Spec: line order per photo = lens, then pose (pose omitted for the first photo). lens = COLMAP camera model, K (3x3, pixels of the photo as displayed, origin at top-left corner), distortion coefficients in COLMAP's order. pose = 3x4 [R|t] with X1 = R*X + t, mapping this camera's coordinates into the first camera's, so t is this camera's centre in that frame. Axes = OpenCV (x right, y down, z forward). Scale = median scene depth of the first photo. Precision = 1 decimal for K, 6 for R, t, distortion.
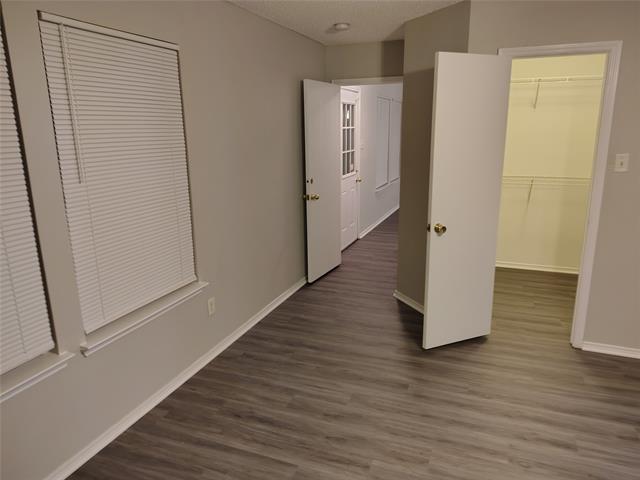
lens RADIAL K [[440.6, 0, 320.6], [0, 440.6, 235.4], [0, 0, 1]] dist [-0.002135, -0.004164]
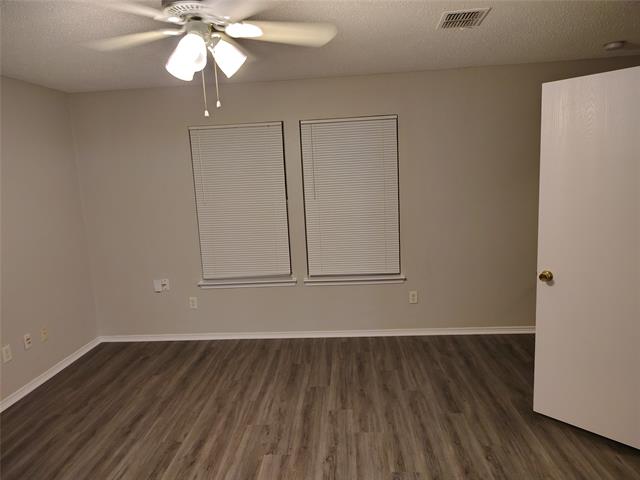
lens RADIAL K [[440.4, 0, 325.2], [0, 440.4, 242.3], [0, 0, 1]] dist [0.056689, -0.063141]
pose [[0.314163, 0.146877, -0.937938, 1.058620], [-0.185172, 0.978465, 0.091200, -0.090533], [0.931135, 0.145028, 0.334595, 0.308666]]
